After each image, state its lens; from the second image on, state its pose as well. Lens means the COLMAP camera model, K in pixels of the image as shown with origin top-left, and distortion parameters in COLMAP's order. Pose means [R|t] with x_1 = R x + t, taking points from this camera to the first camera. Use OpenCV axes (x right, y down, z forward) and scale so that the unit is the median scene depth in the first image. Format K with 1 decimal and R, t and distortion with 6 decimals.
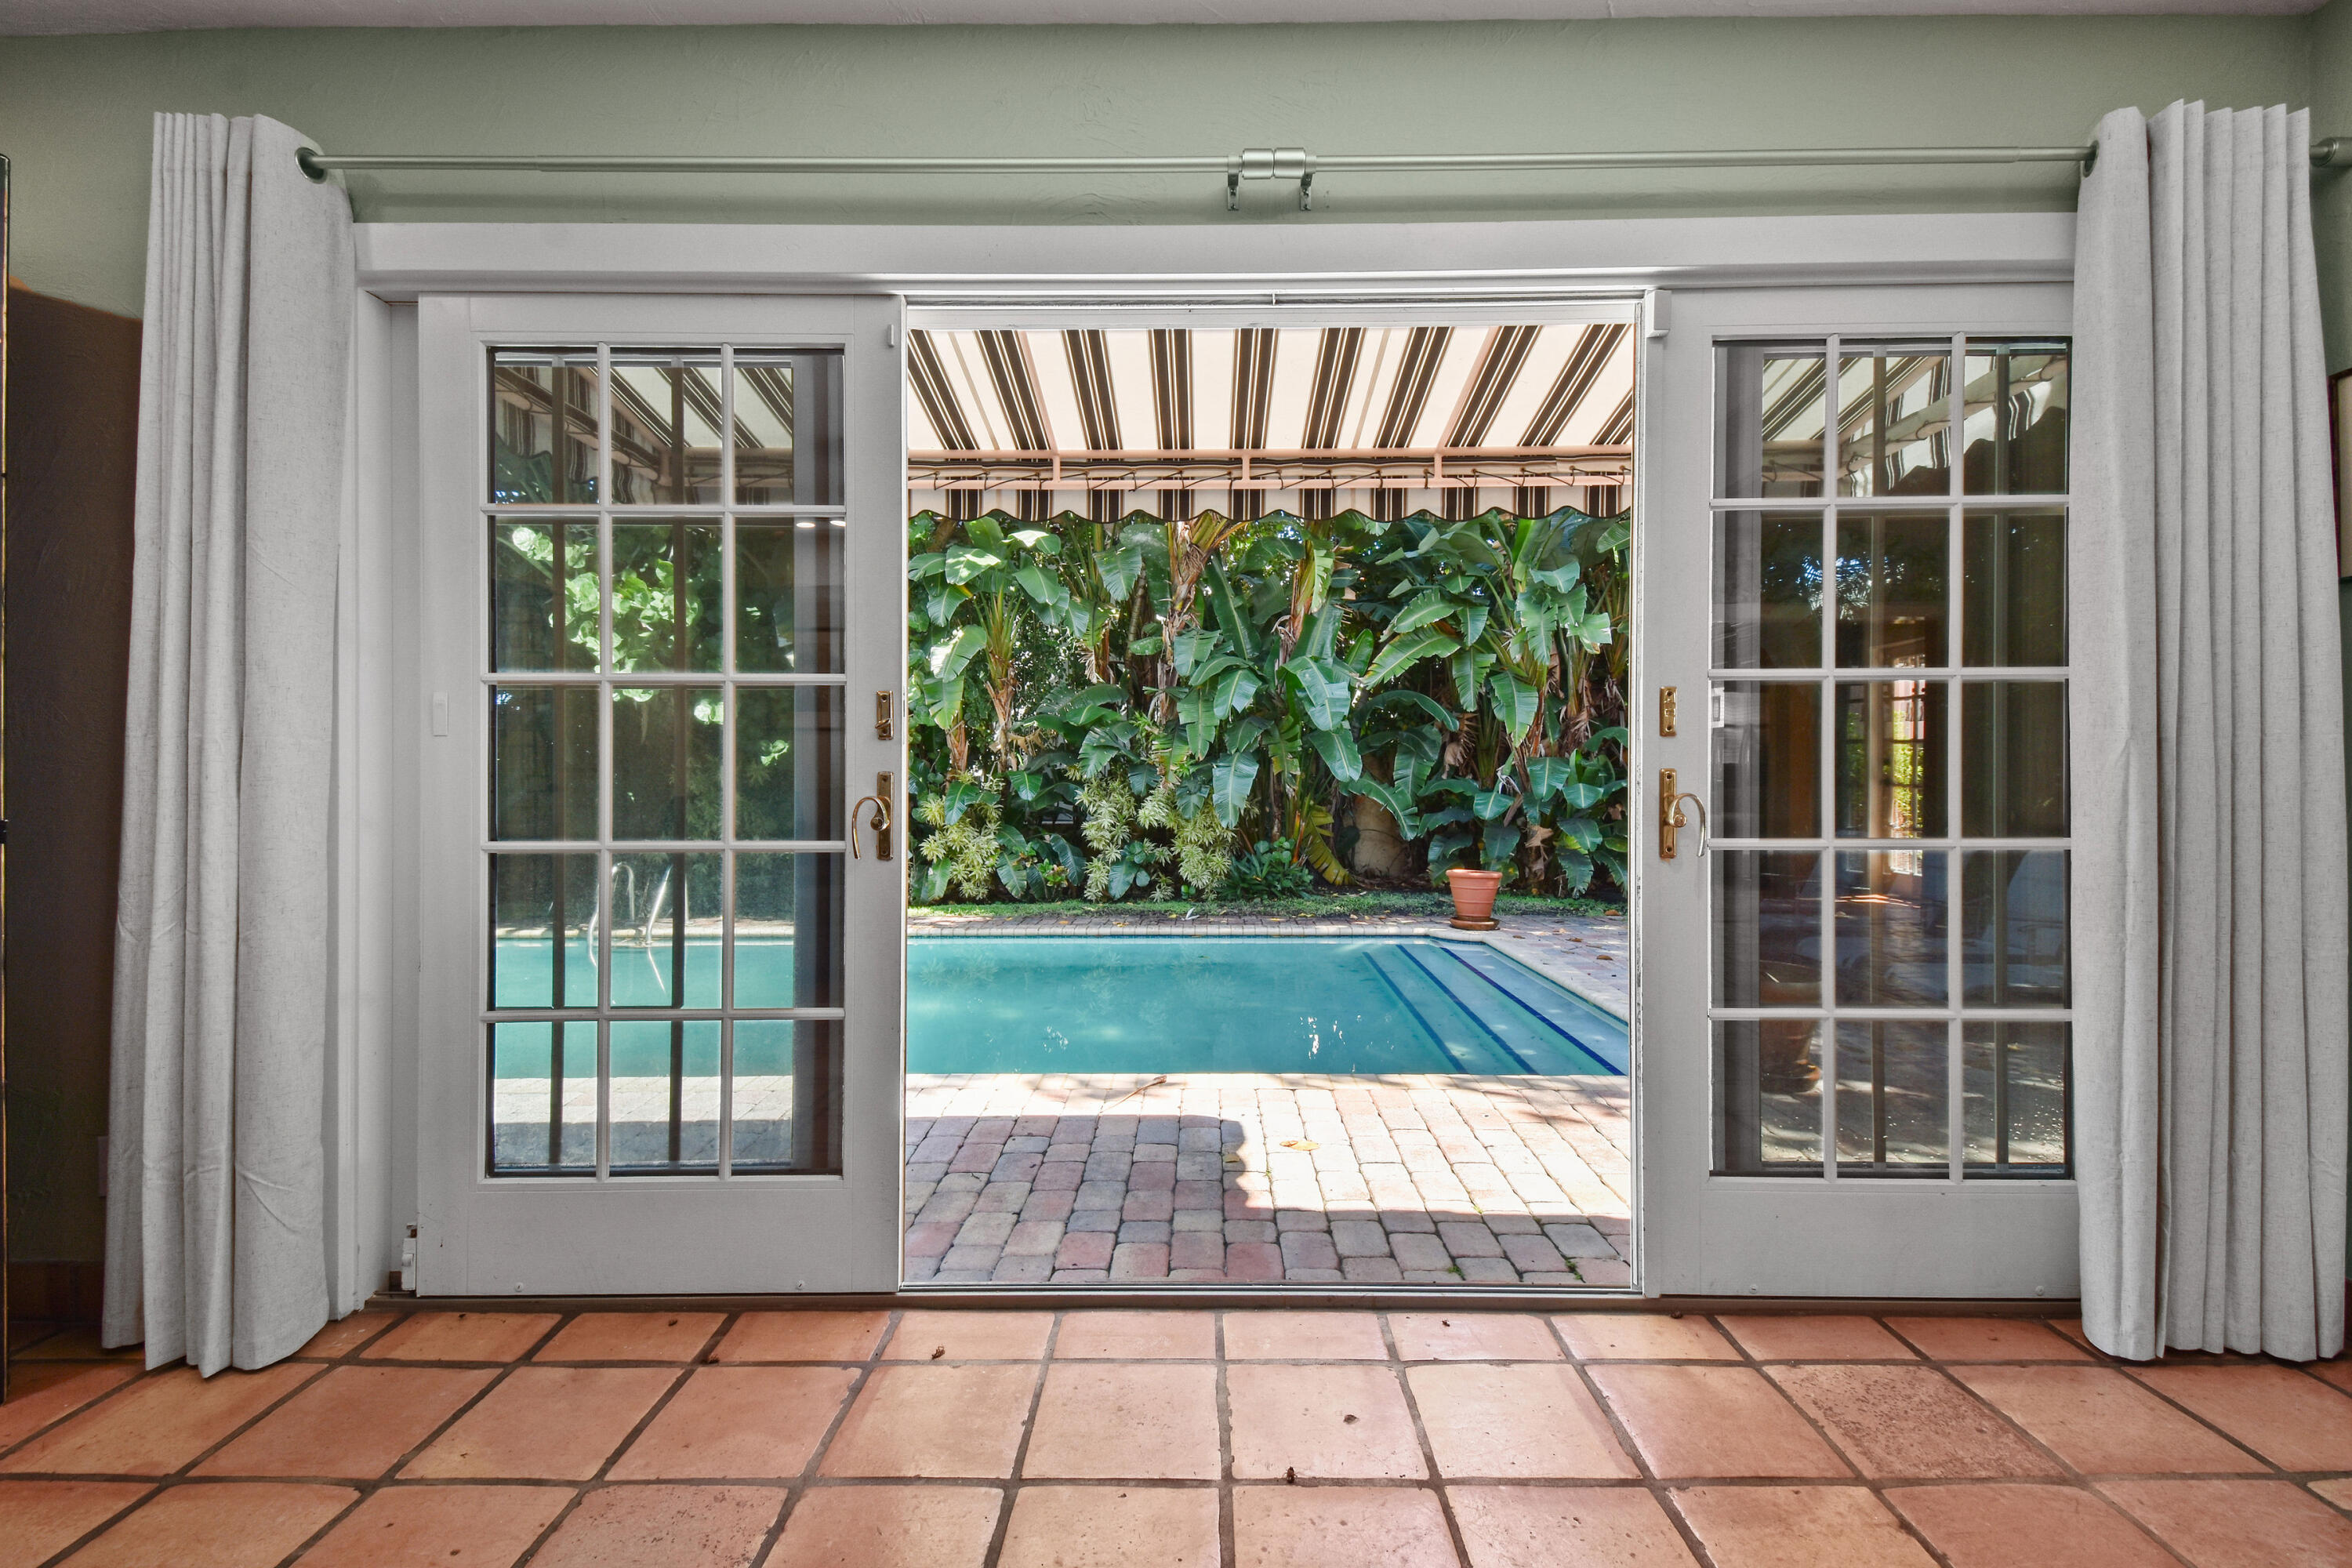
lens RADIAL K [[1036.7, 0, 1178.9], [0, 1036.7, 783.4], [0, 0, 1]] dist [0.010931, -0.003570]
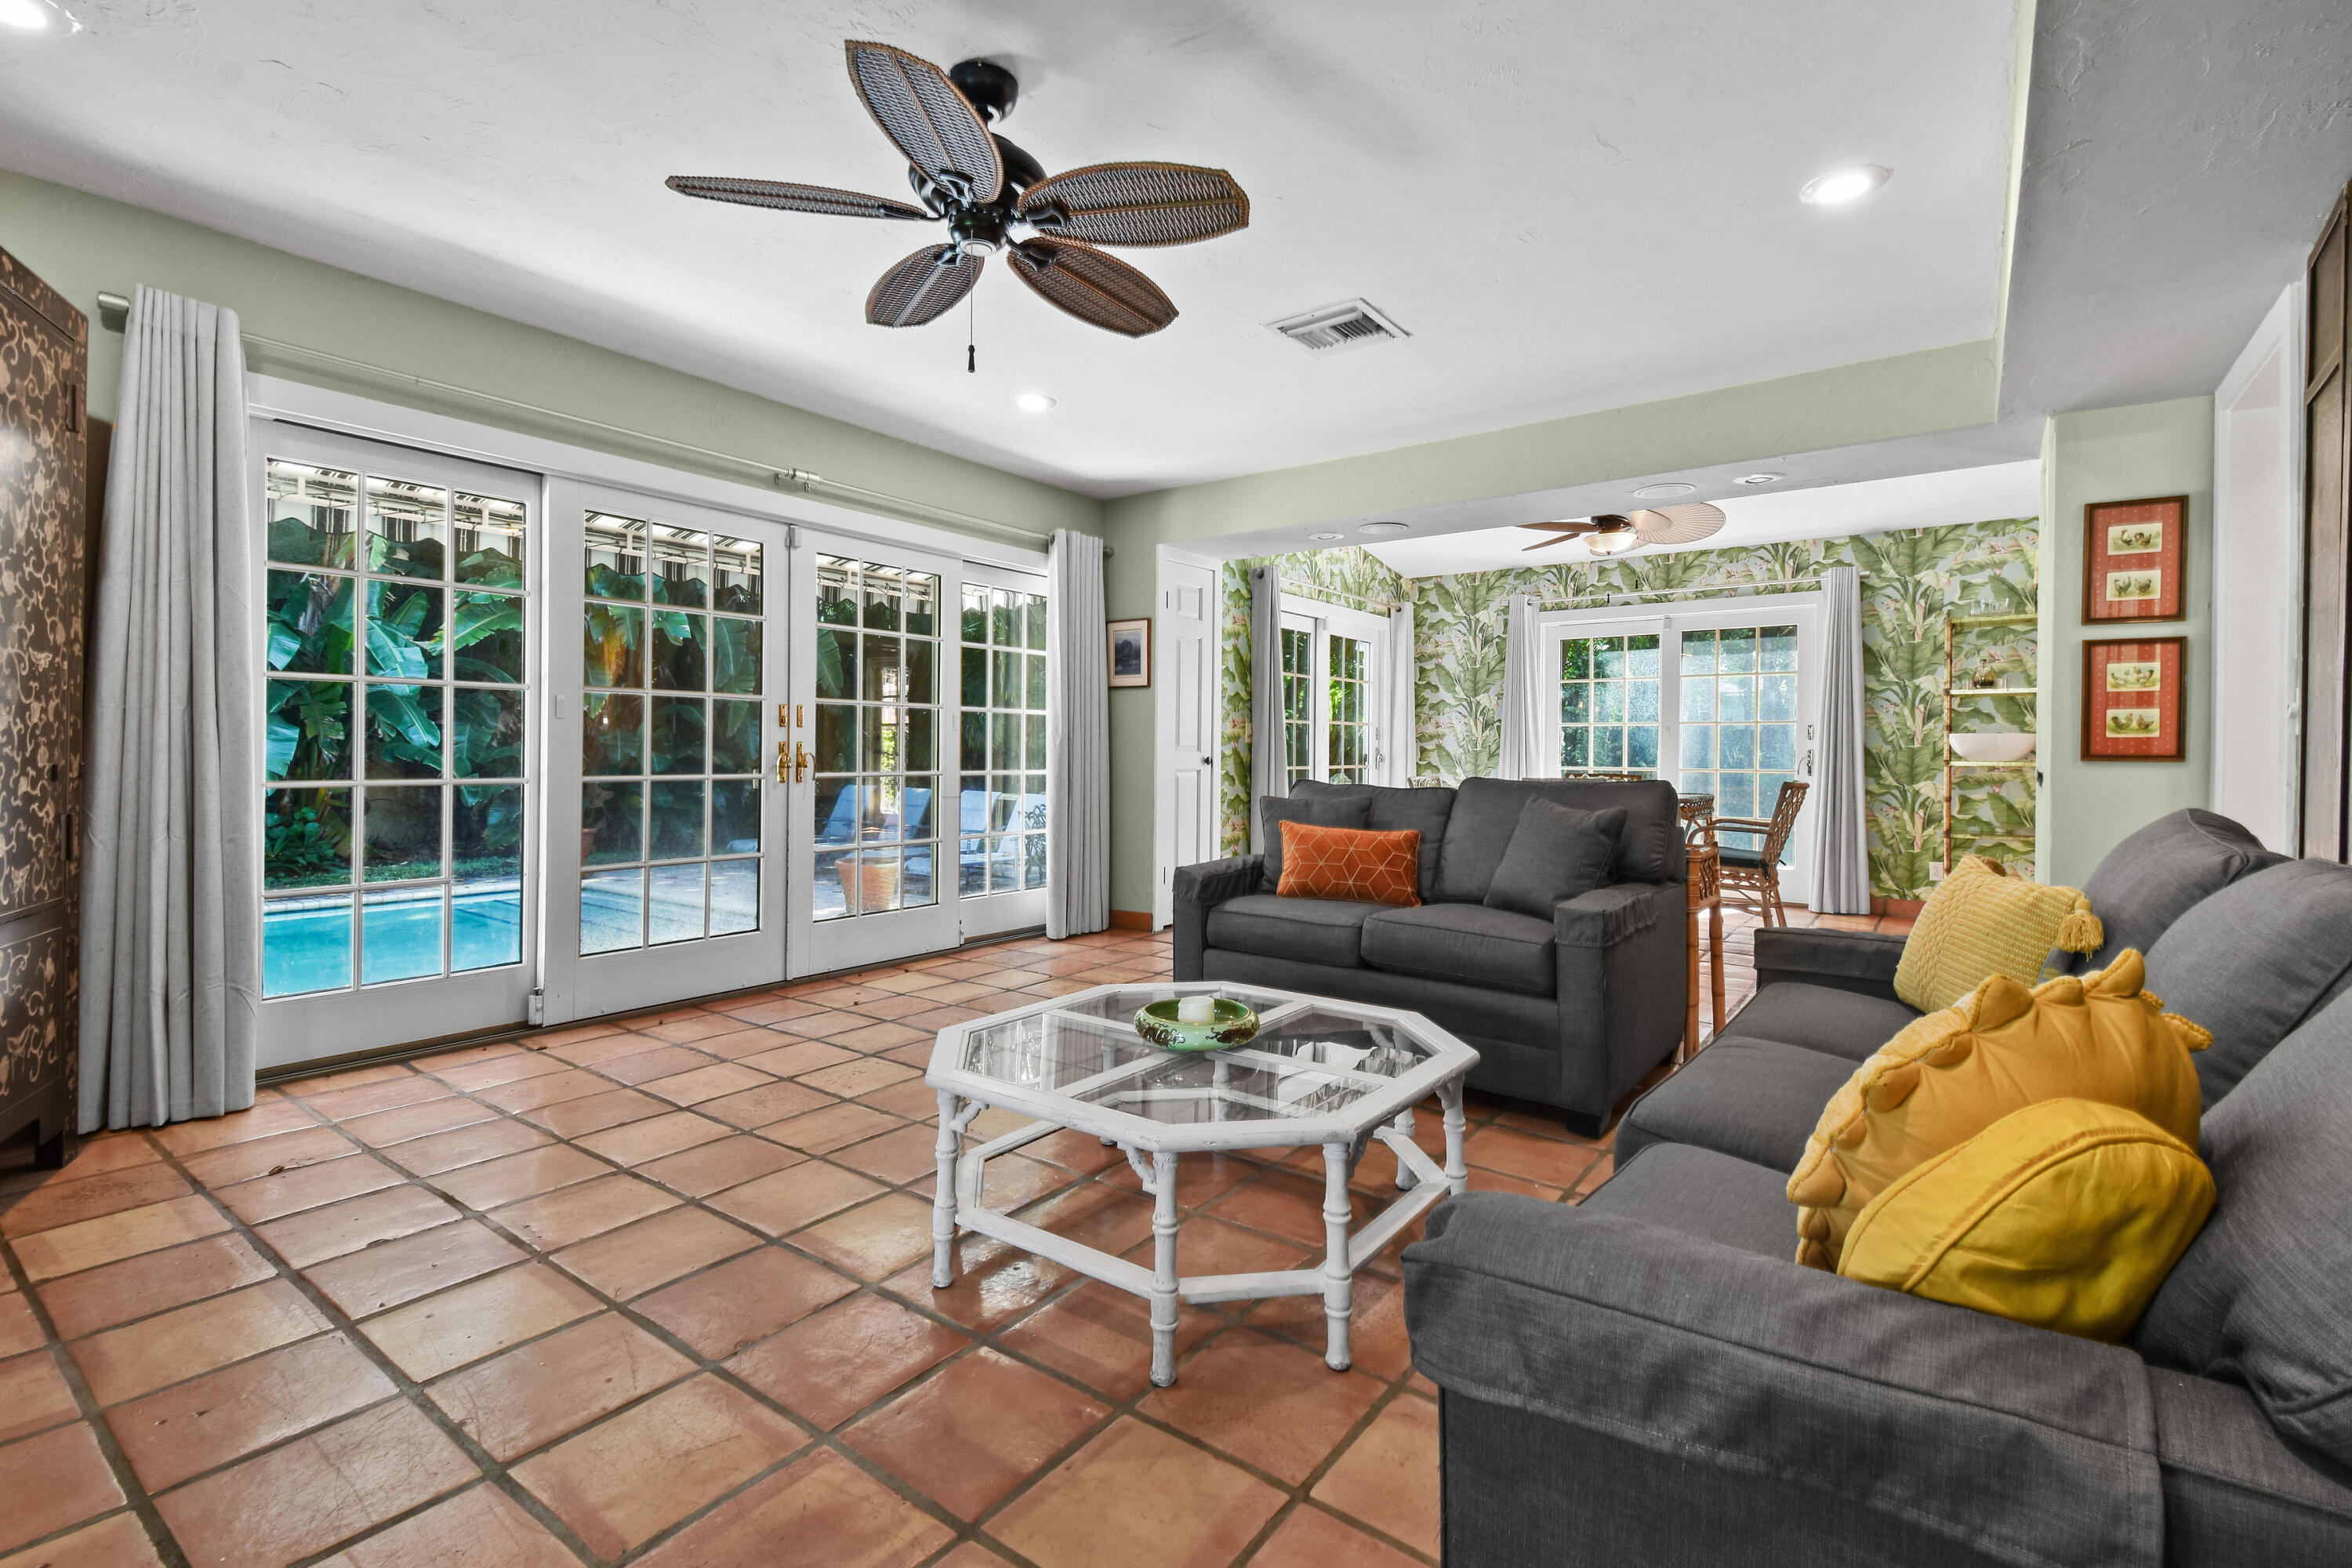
lens RADIAL K [[1036.7, 0, 1174.5], [0, 1036.7, 766.4], [0, 0, 1]] dist [0.010931, -0.003570]
pose [[0.608822, 0.002906, 0.793302, -0.654629], [-0.011445, 0.999921, 0.005121, 0.007209], [-0.793224, -0.012197, 0.608807, -0.558684]]
